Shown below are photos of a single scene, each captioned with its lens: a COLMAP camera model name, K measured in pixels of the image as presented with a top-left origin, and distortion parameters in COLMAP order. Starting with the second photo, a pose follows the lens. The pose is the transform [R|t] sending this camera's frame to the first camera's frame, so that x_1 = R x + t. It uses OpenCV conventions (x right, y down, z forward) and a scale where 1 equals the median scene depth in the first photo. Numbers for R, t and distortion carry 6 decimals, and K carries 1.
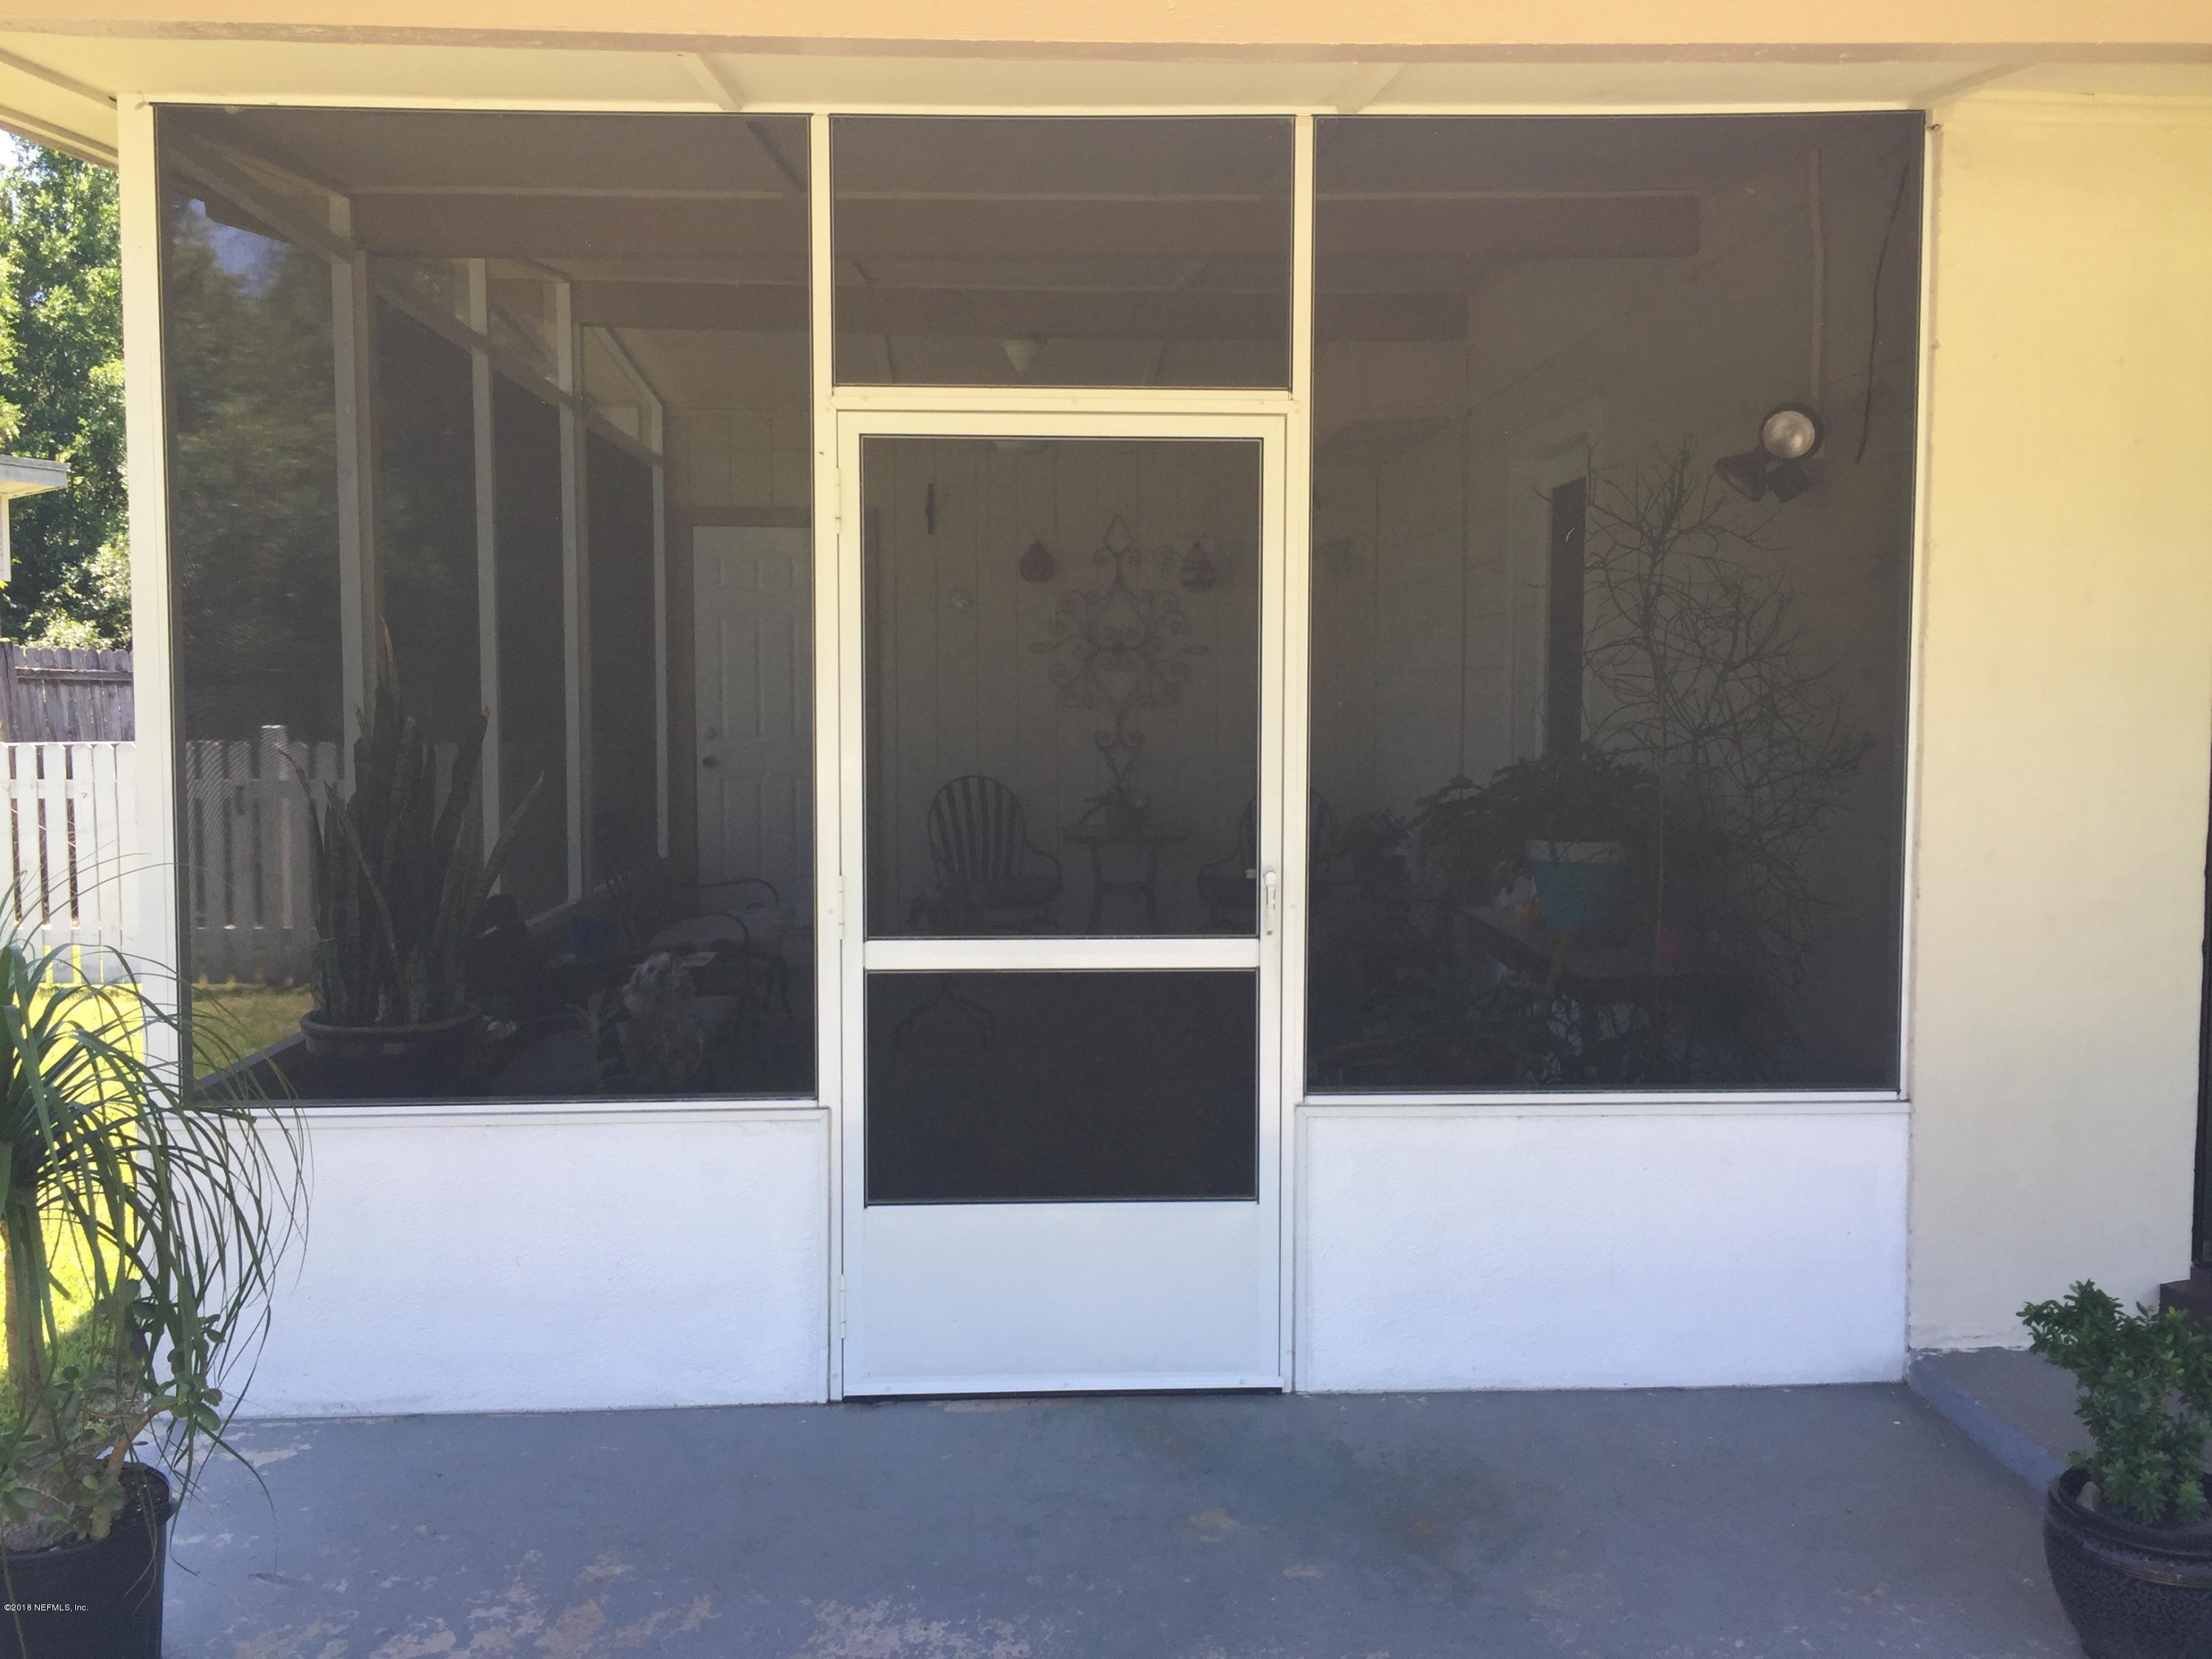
lens RADIAL K [[1875.9, 0, 1116.3], [0, 1875.9, 791.3], [0, 0, 1]] dist [0.081606, -0.107852]
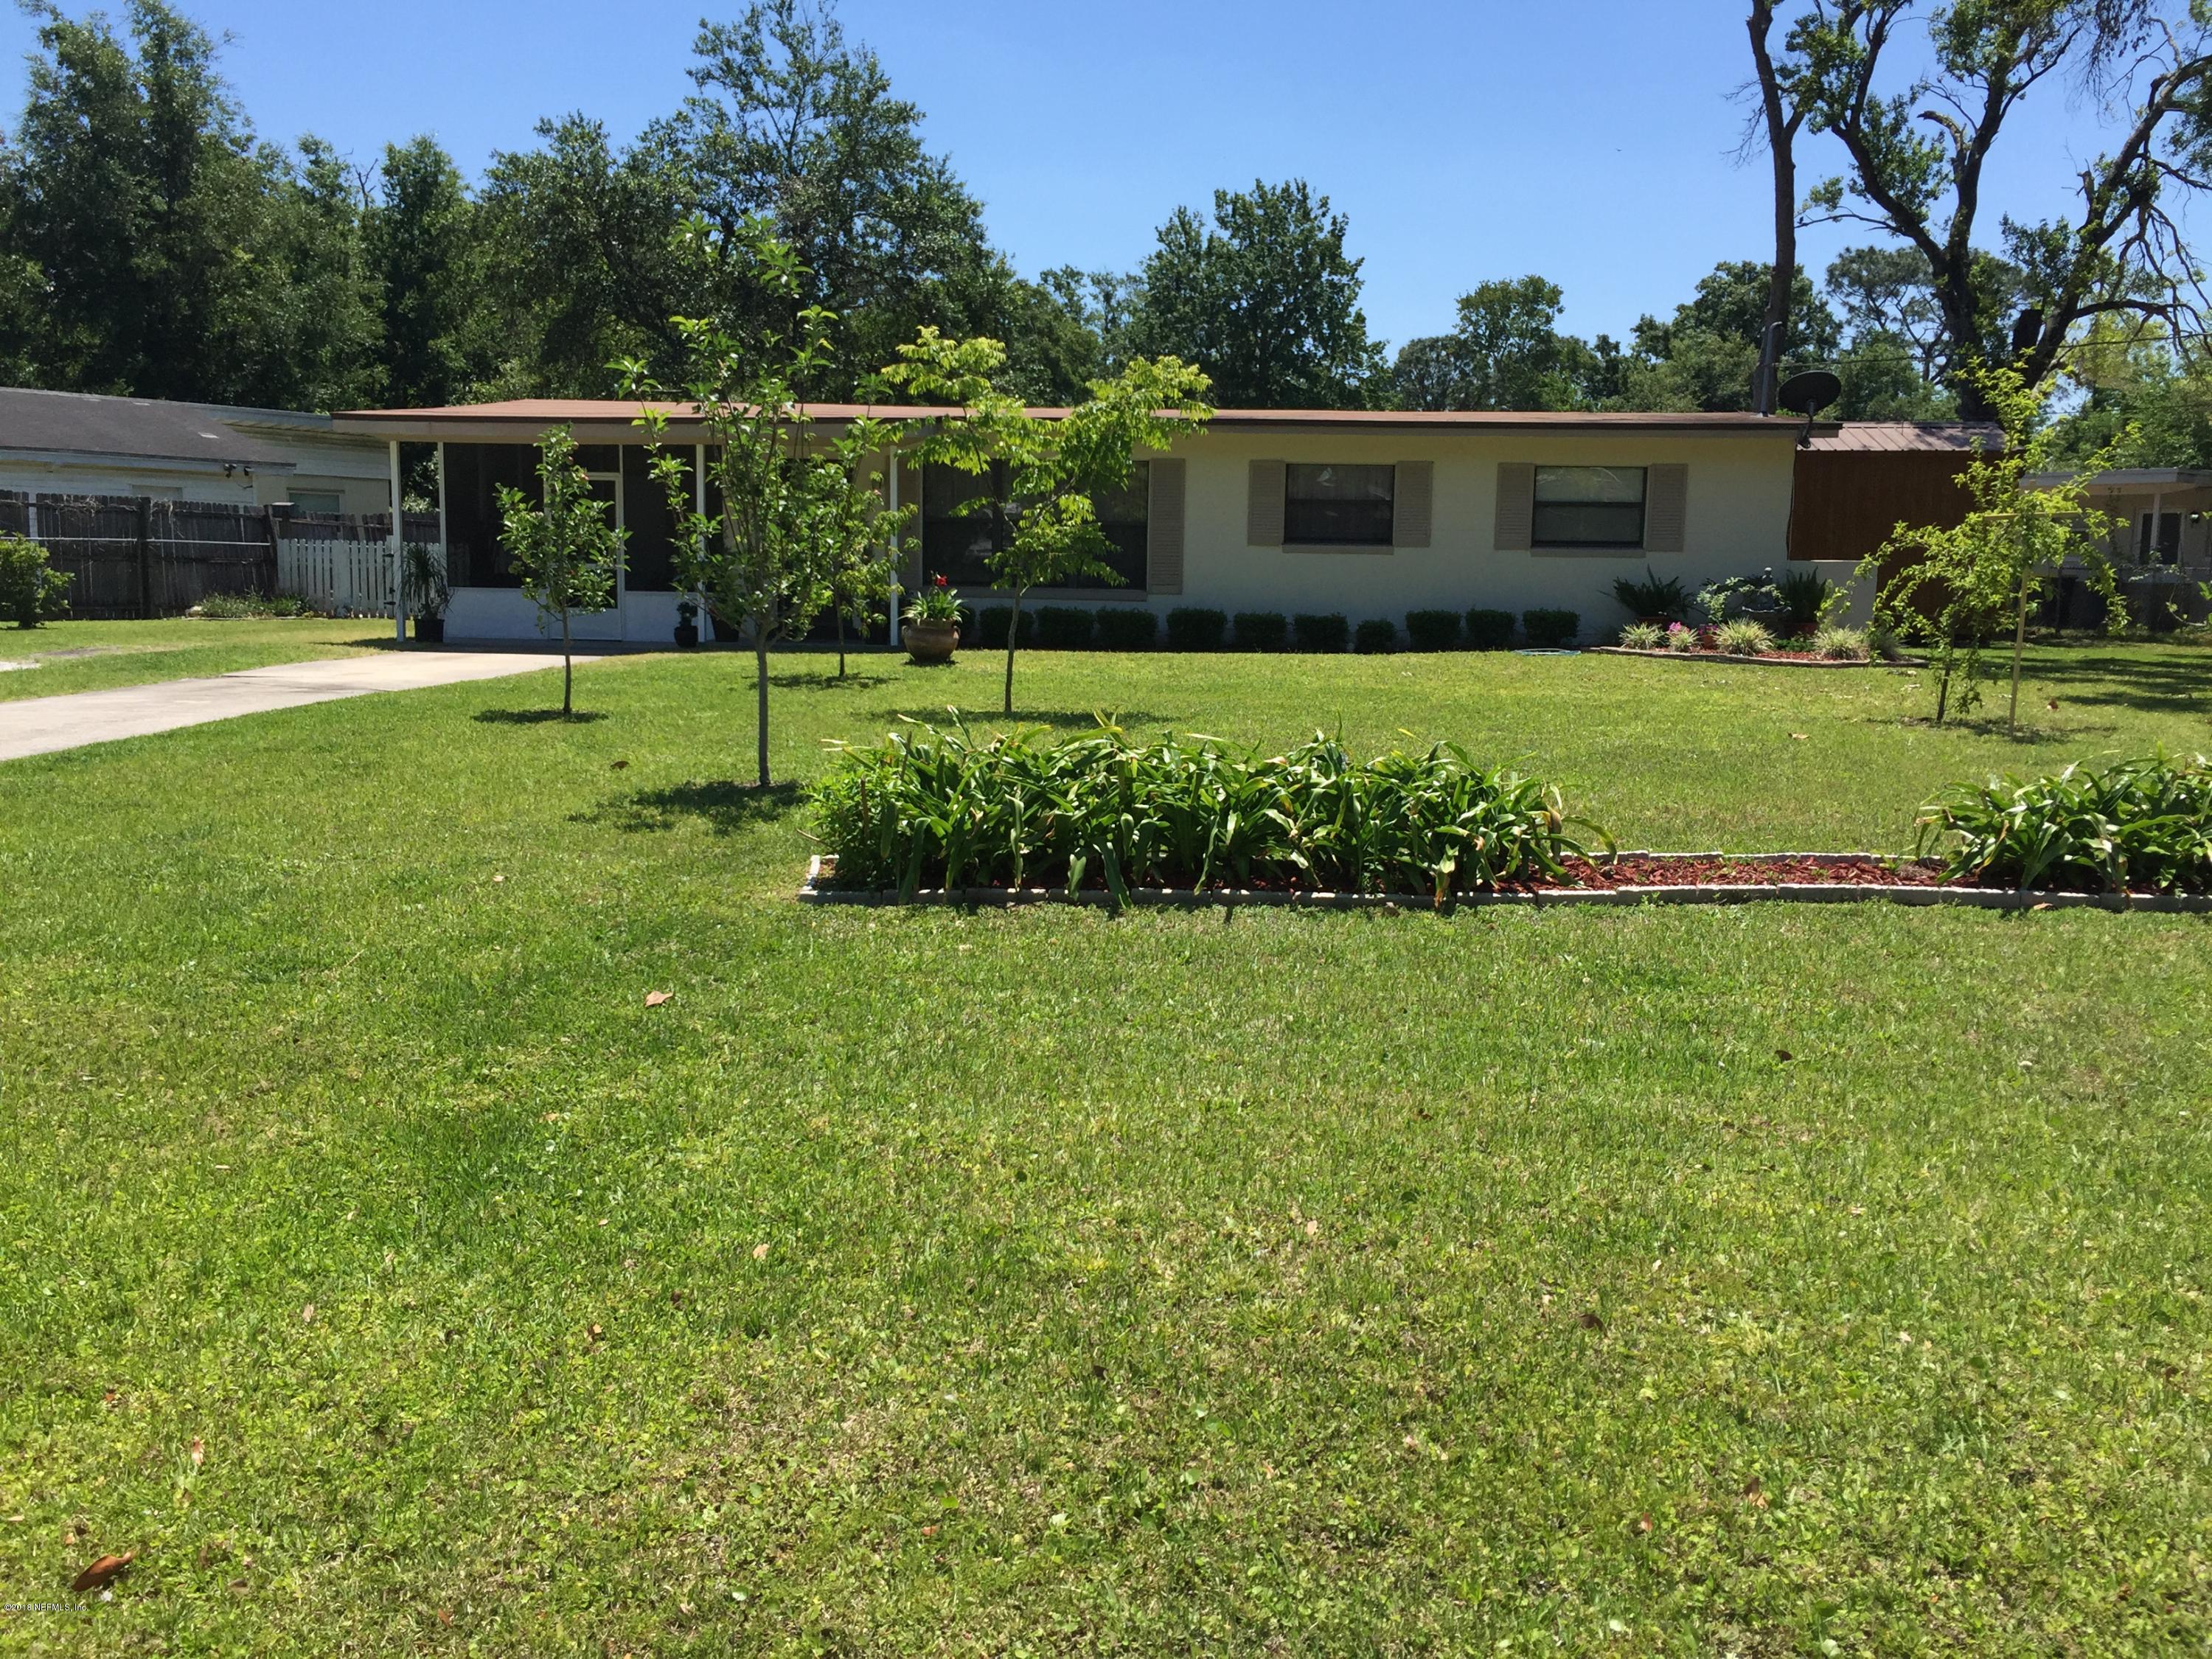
lens RADIAL K [[1875.9, 0, 1115.4], [0, 1875.9, 814.6], [0, 0, 1]] dist [0.081606, -0.107852]
pose [[0.989042, 0.035796, -0.143228, 2.494268], [-0.024542, 0.996526, 0.079581, 0.349887], [0.145580, -0.075194, 0.986485, -4.691483]]
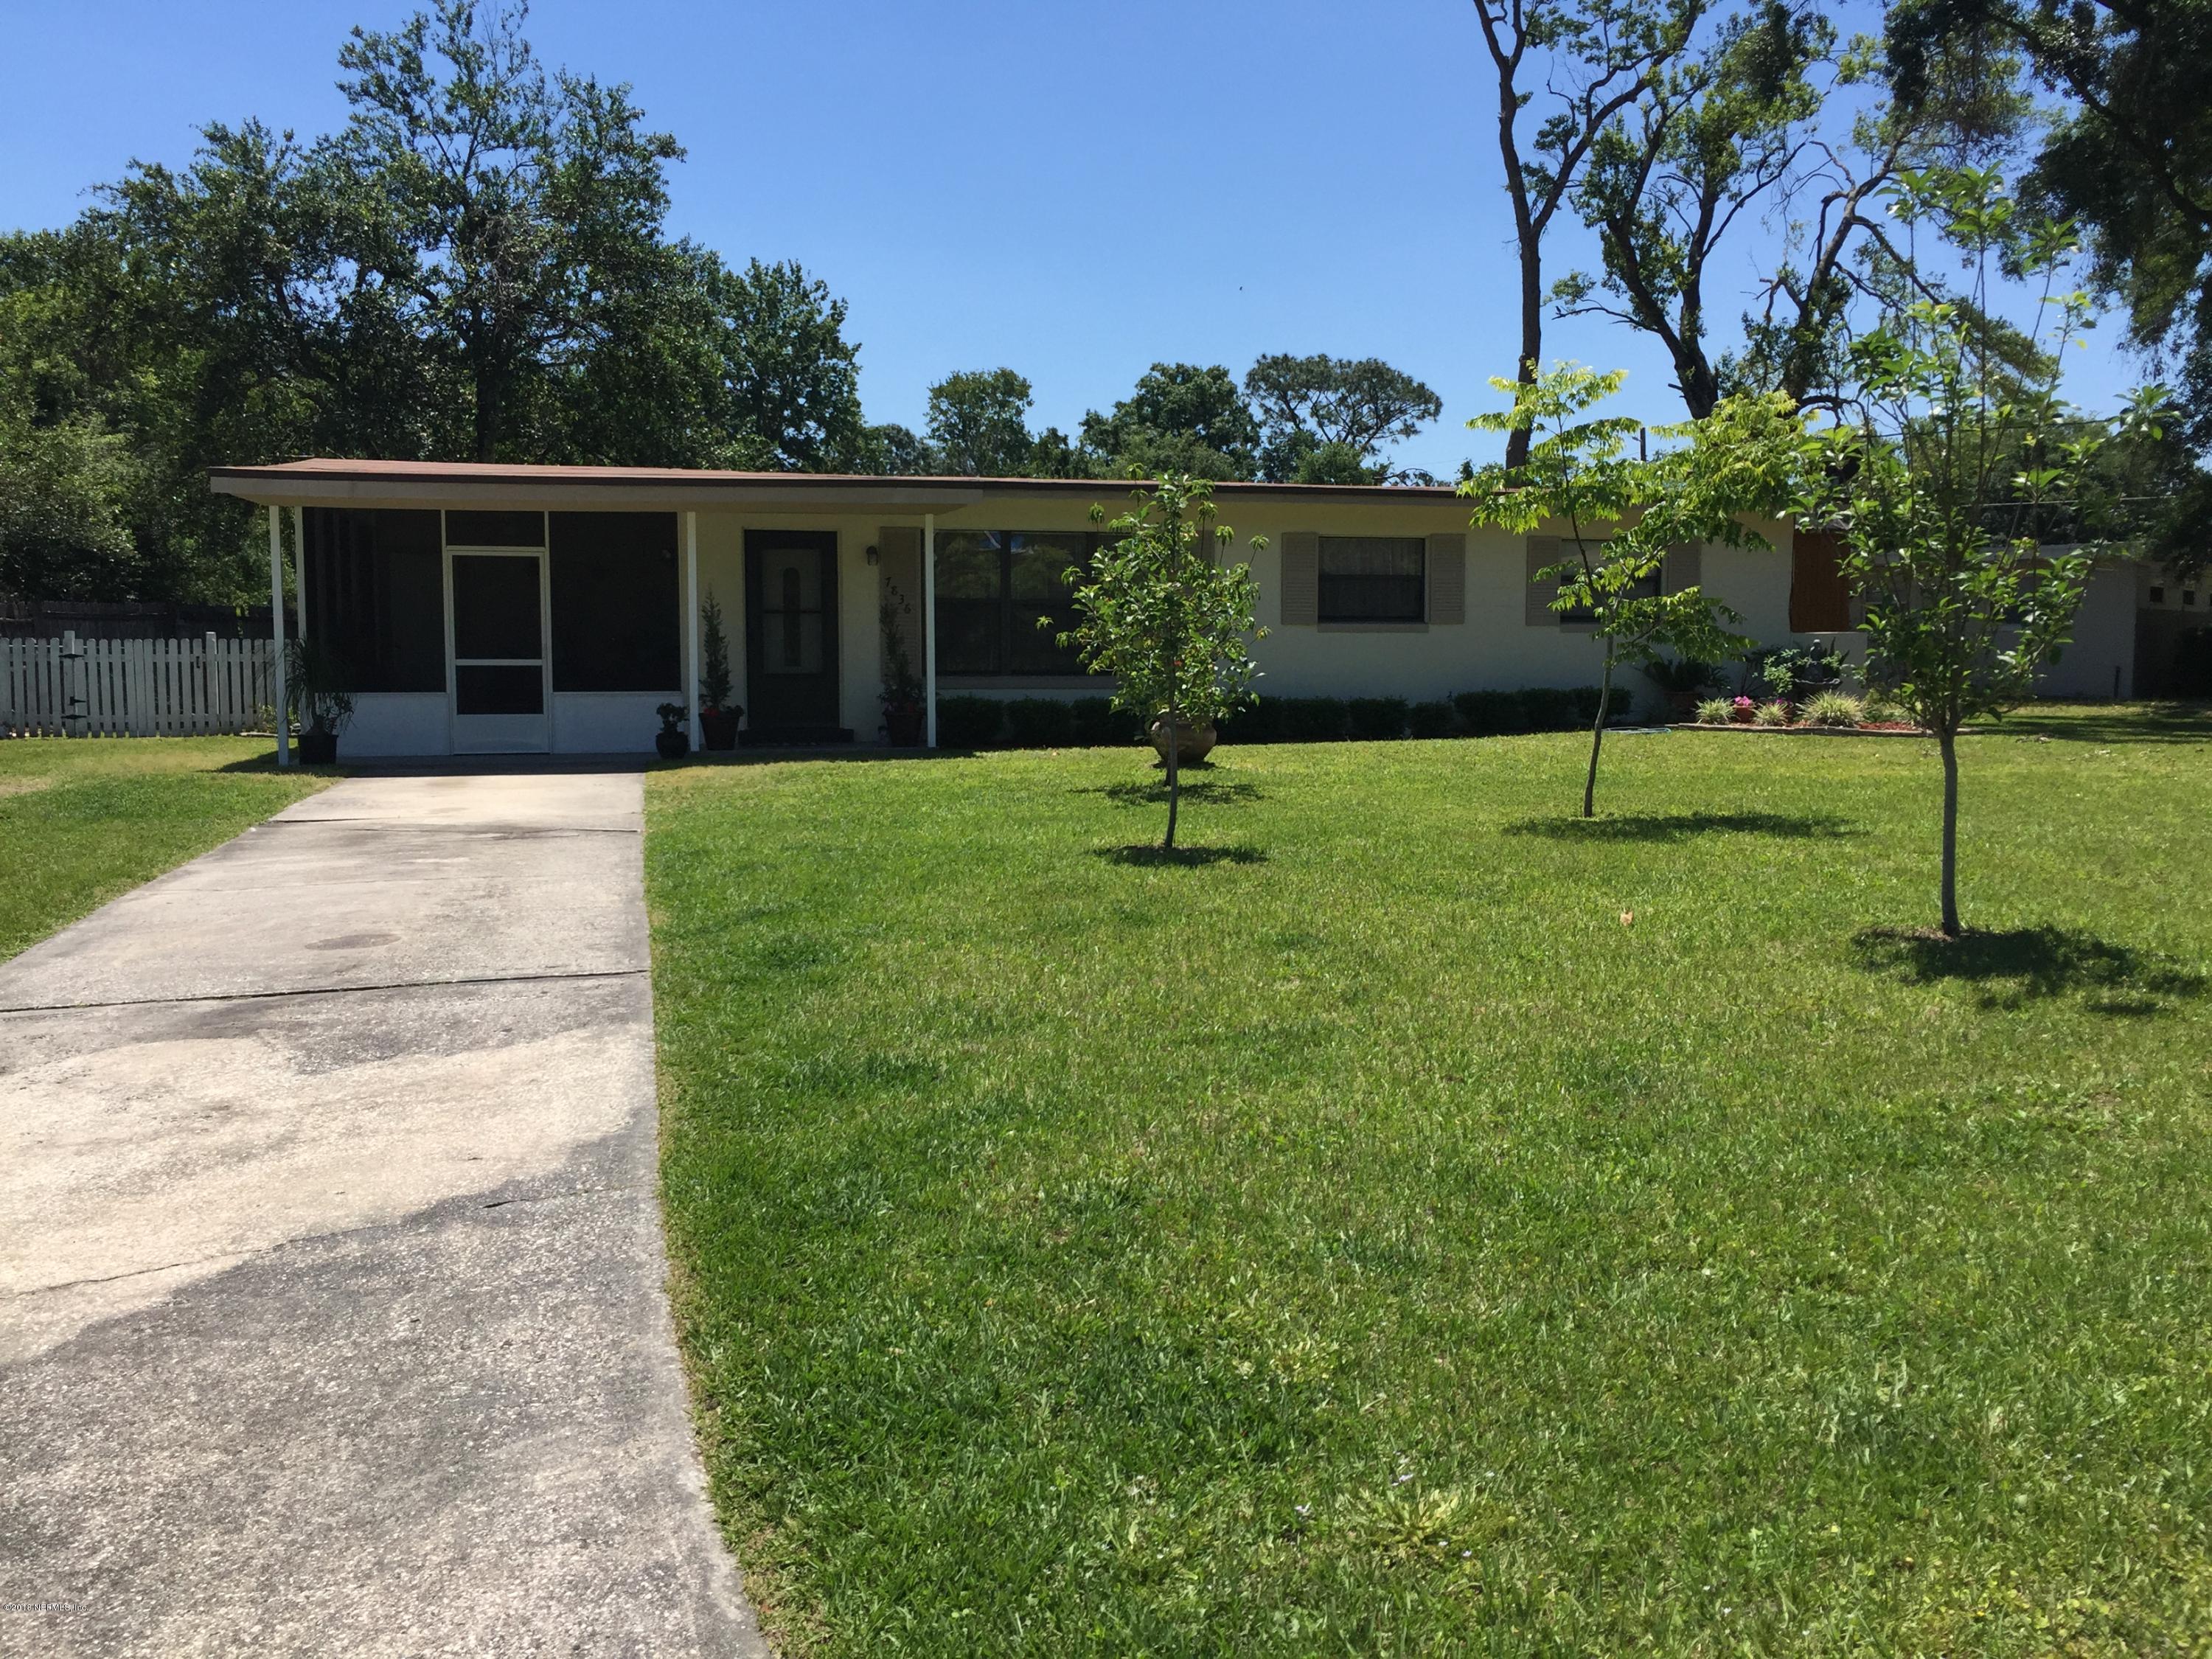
lens RADIAL K [[1875.9, 0, 1117.3], [0, 1875.9, 811.1], [0, 0, 1]] dist [0.081606, -0.107852]
pose [[0.982910, -0.017286, 0.183275, 0.622661], [0.012040, 0.999486, 0.029697, 0.335603], [-0.183694, -0.026983, 0.982613, -3.996980]]
